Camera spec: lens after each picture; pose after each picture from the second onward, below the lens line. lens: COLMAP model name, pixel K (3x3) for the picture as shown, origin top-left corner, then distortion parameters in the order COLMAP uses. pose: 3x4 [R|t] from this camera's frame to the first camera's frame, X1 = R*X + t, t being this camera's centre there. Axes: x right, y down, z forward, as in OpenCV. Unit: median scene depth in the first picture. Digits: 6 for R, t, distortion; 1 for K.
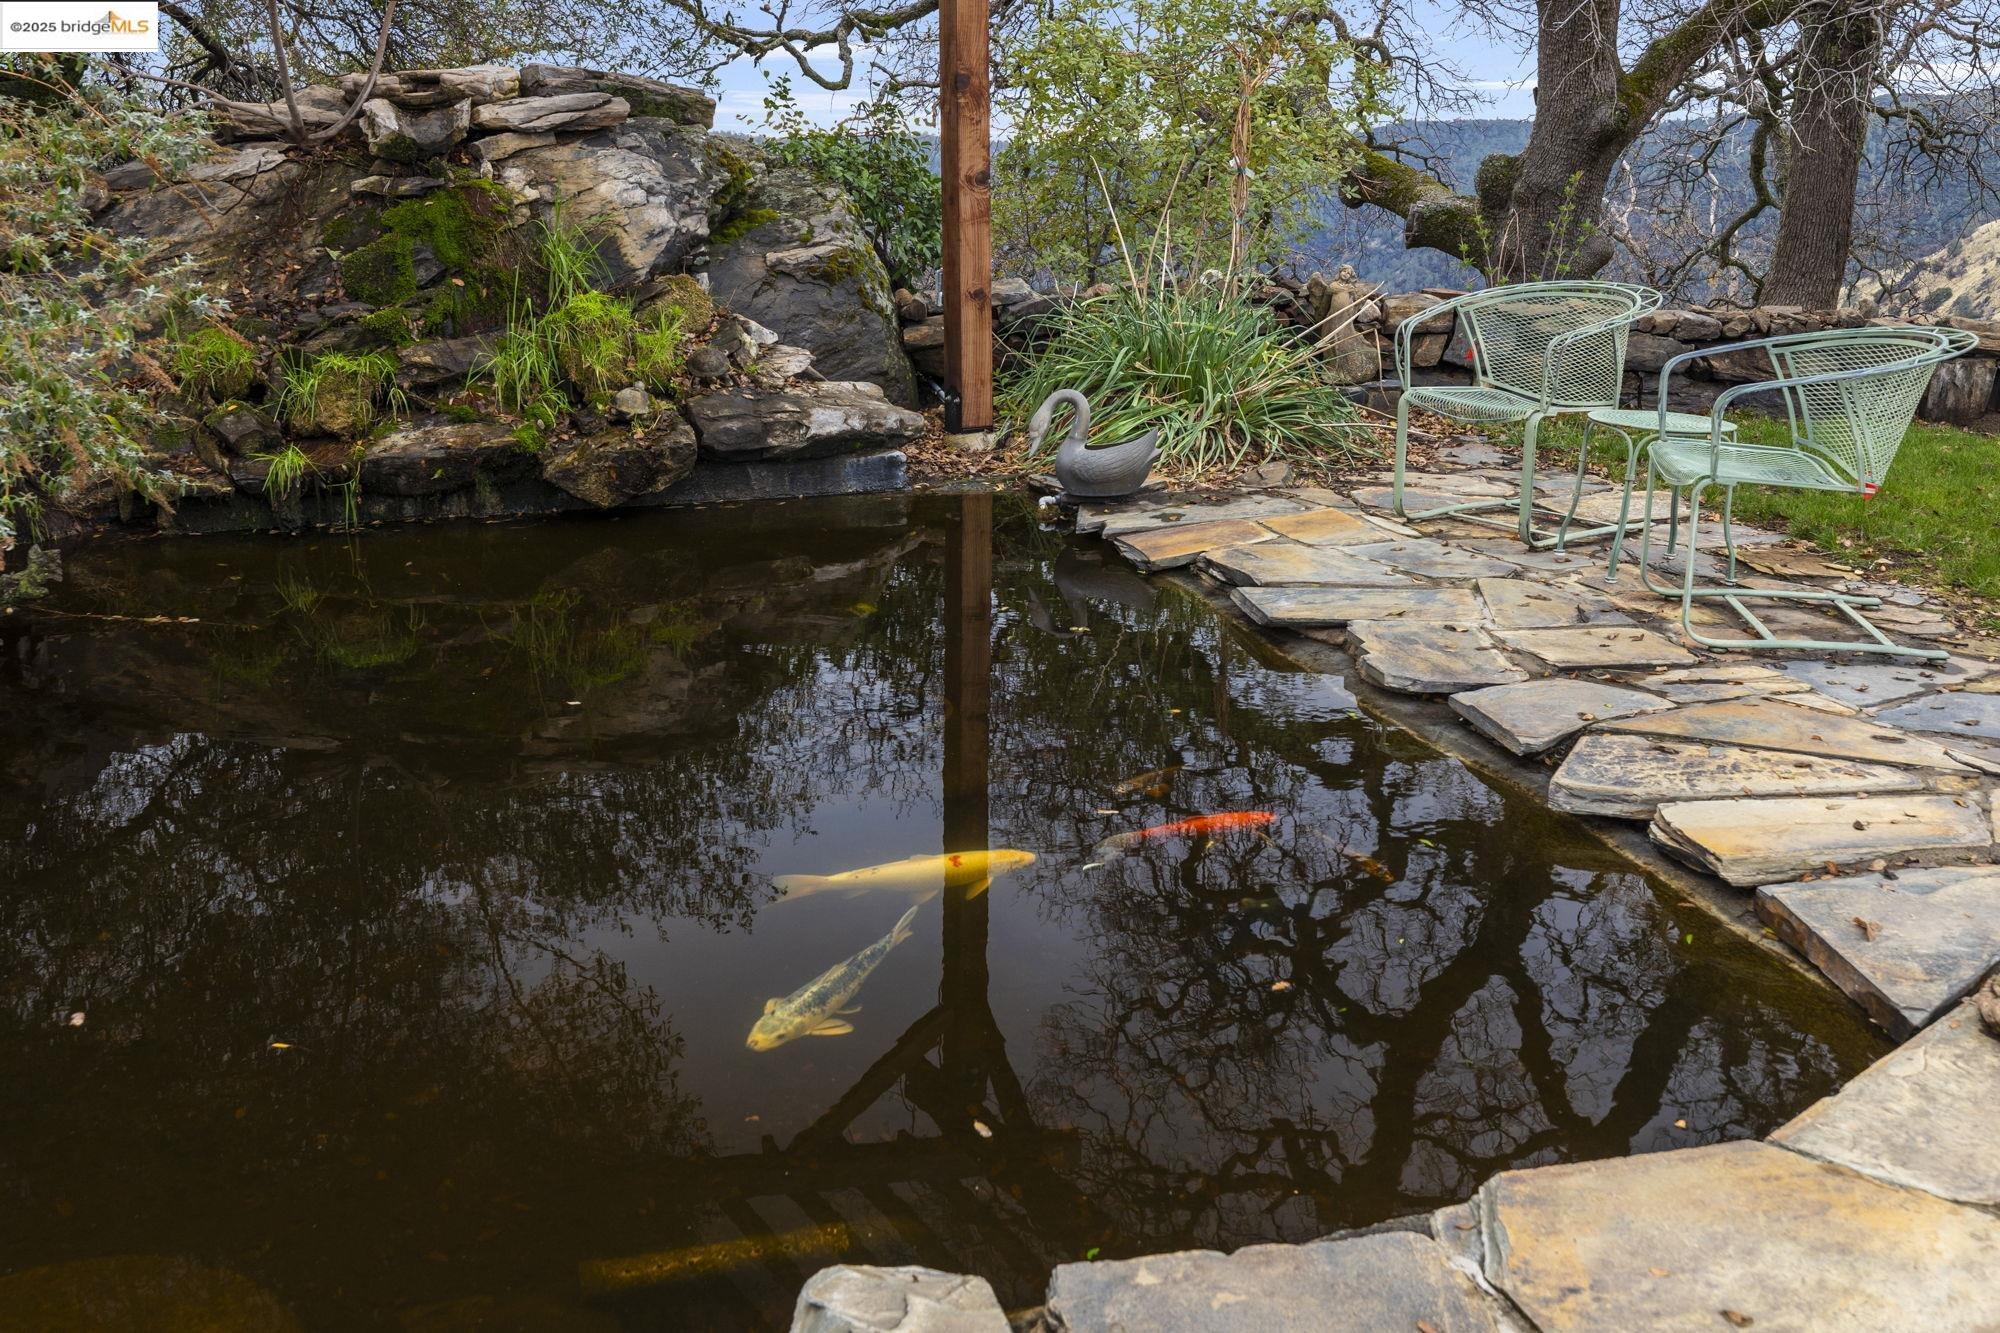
lens RADIAL K [[1952.7, 0, 976.0], [0, 1952.7, 676.8], [0, 0, 1]] dist [0.002859, 0.006350]
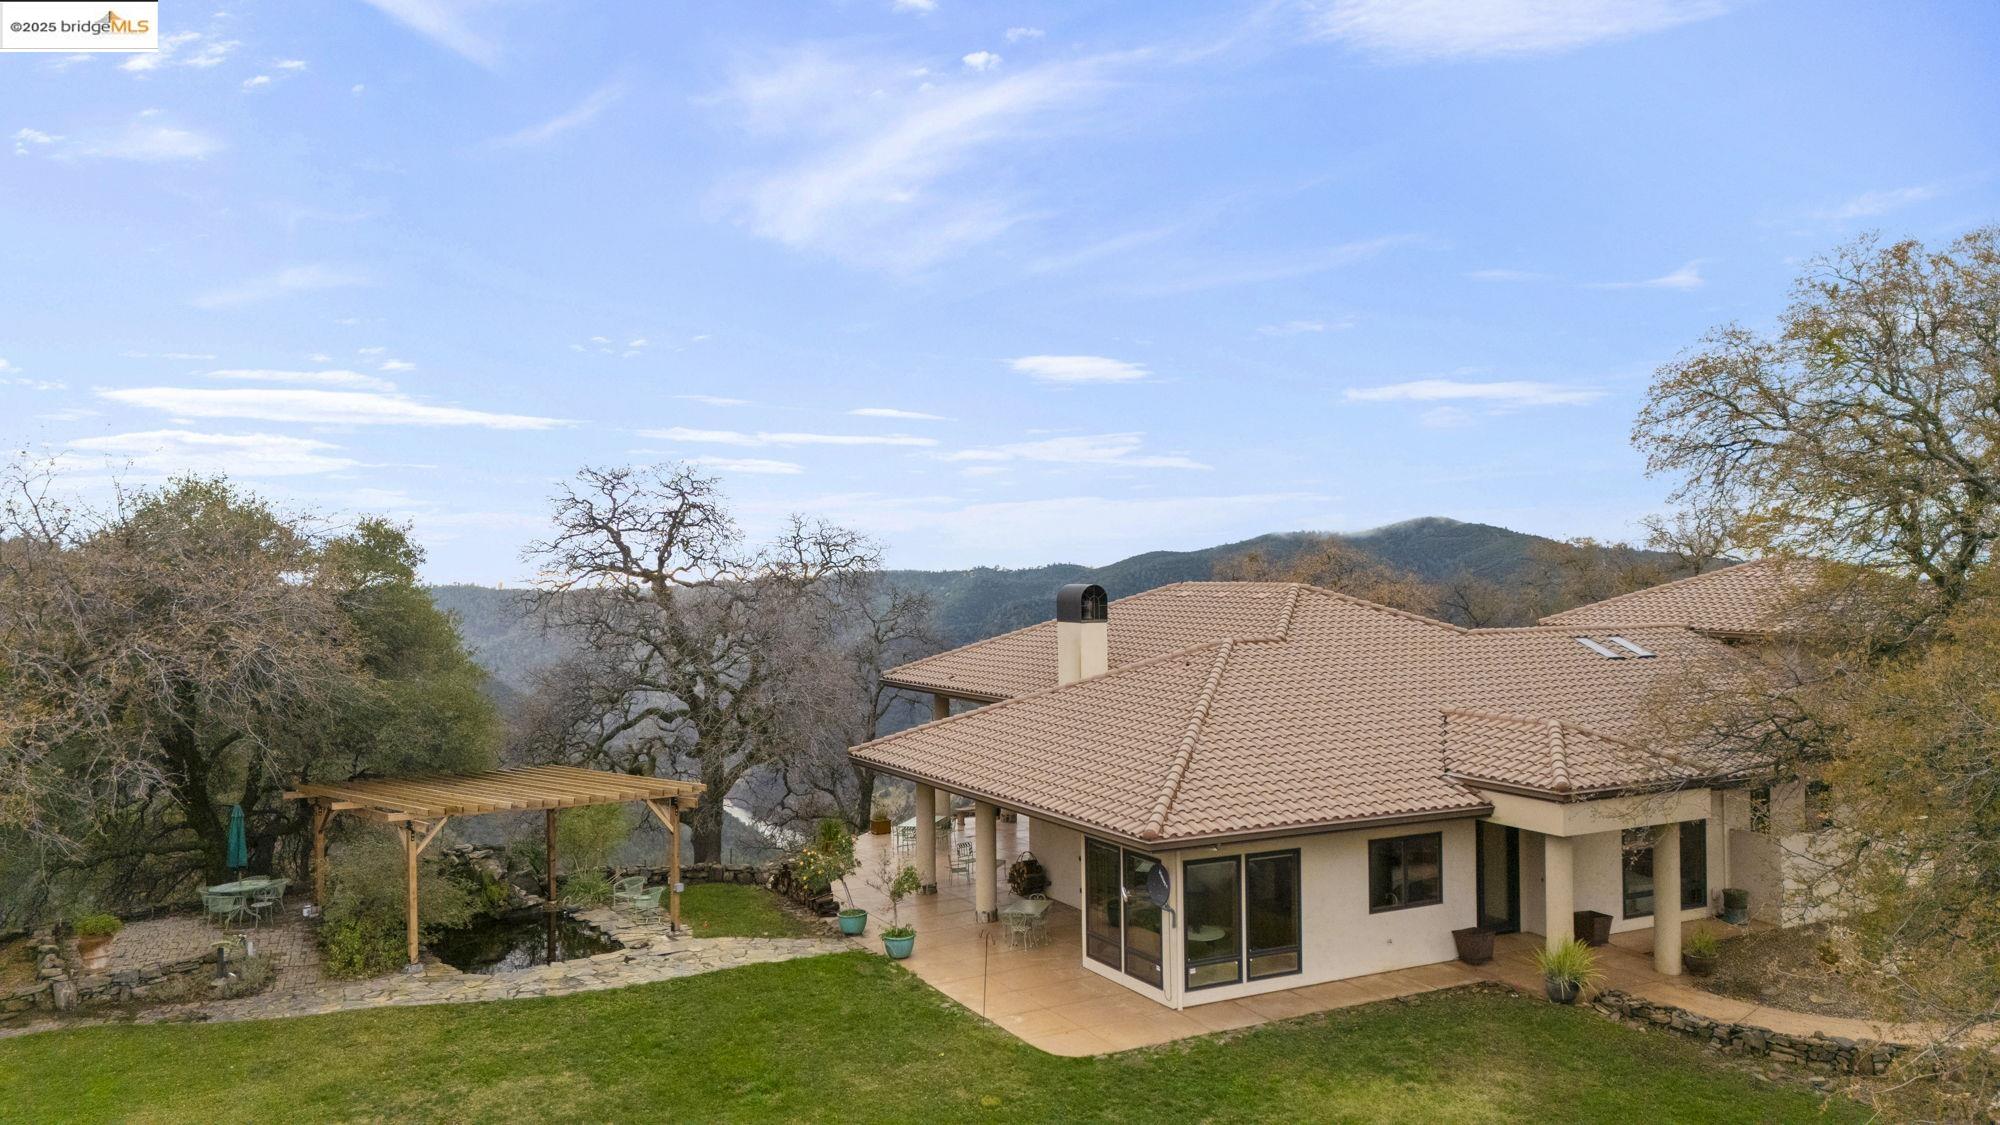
lens RADIAL K [[1462.5, 0, 1004.0], [0, 1462.5, 565.9], [0, 0, 1]] dist [0.110777, -0.129034]
pose [[0.949093, -0.007657, 0.314902, -0.120602], [0.094496, 0.960581, -0.261447, 0.228870], [-0.300487, 0.277894, 0.912405, -4.197291]]
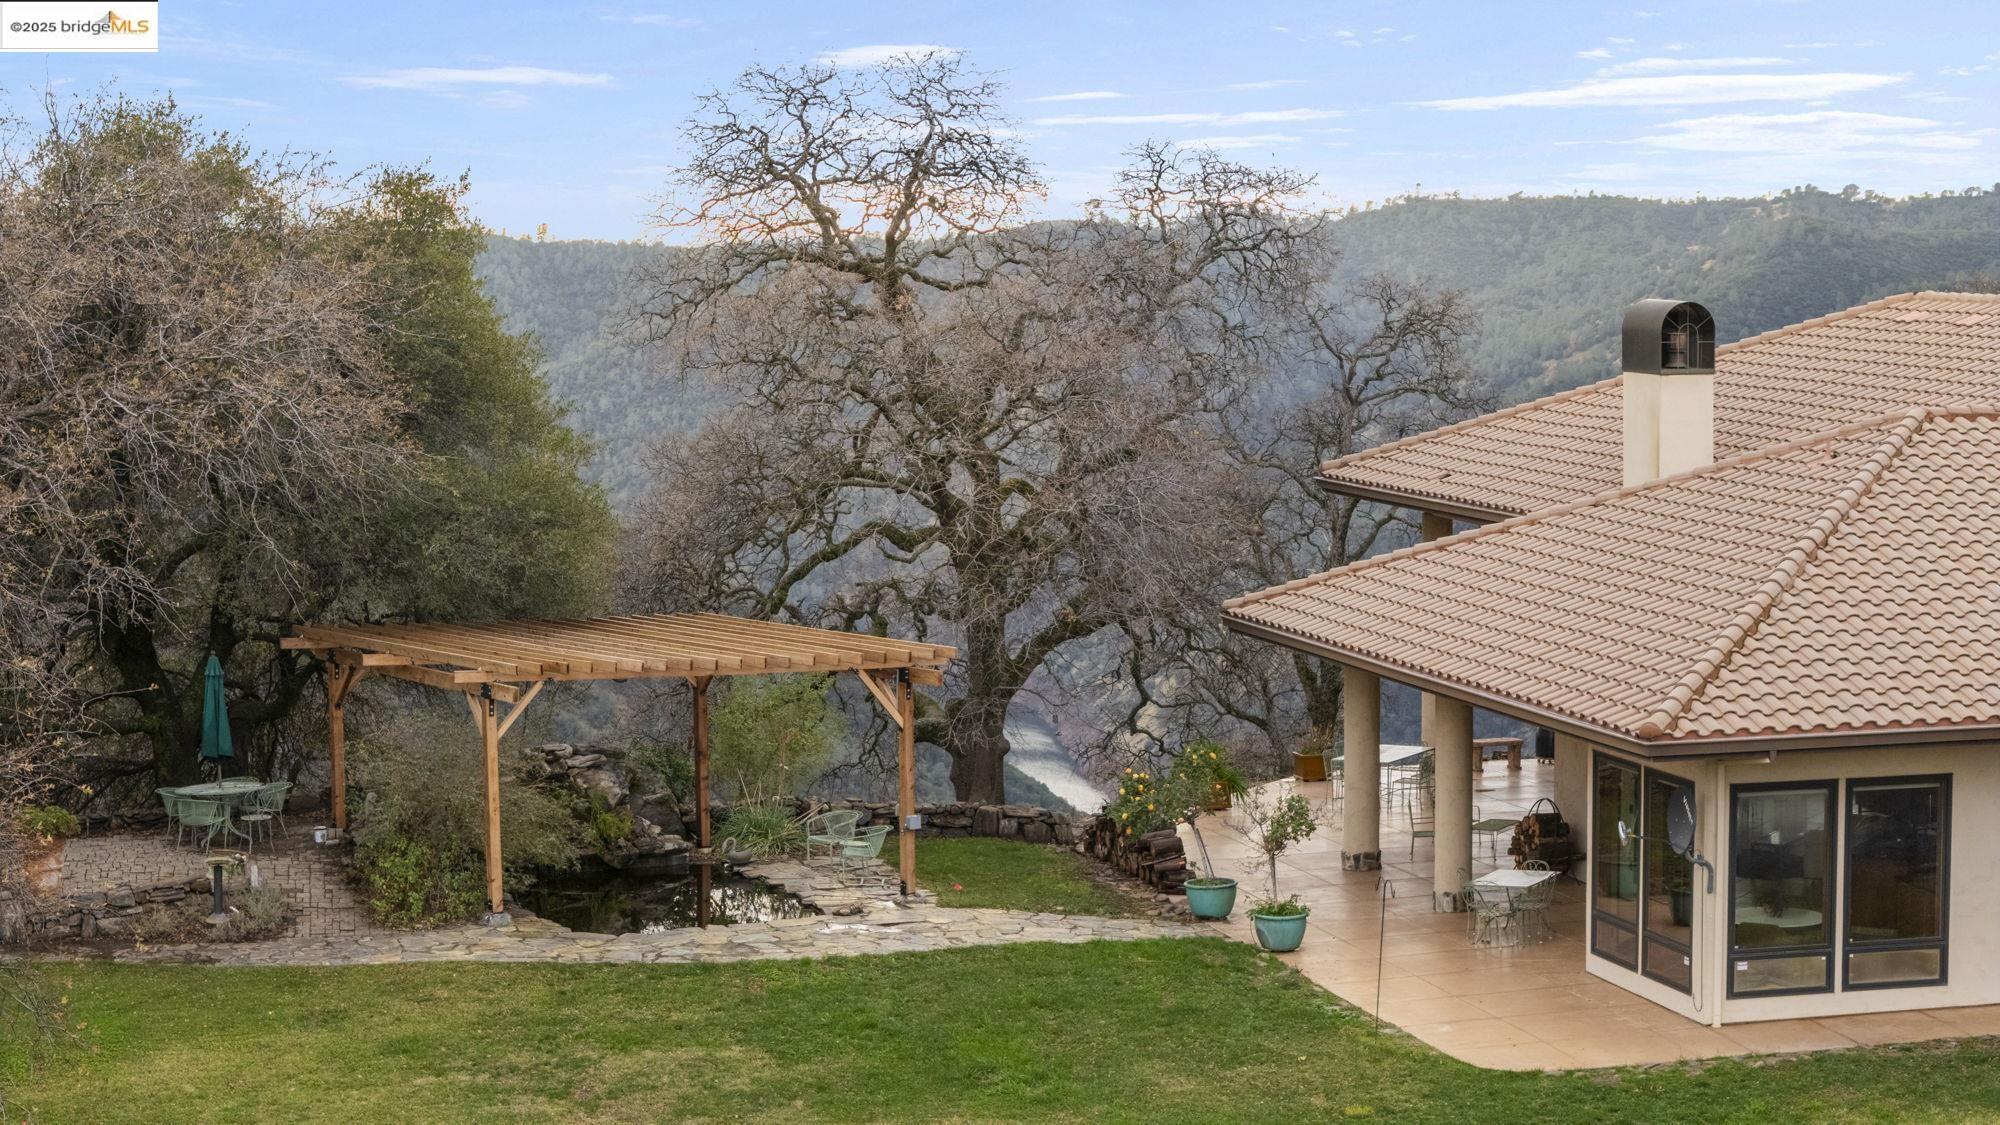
lens RADIAL K [[4038.8, 0, 1000.0], [0, 4038.8, 562.5], [0, 0, 1]] dist [-0.142752, -0.137465]
pose [[0.994463, -0.014425, 0.104096, -0.233408], [0.033480, 0.982411, -0.183704, 0.759332], [-0.099615, 0.186172, 0.977454, -6.569072]]
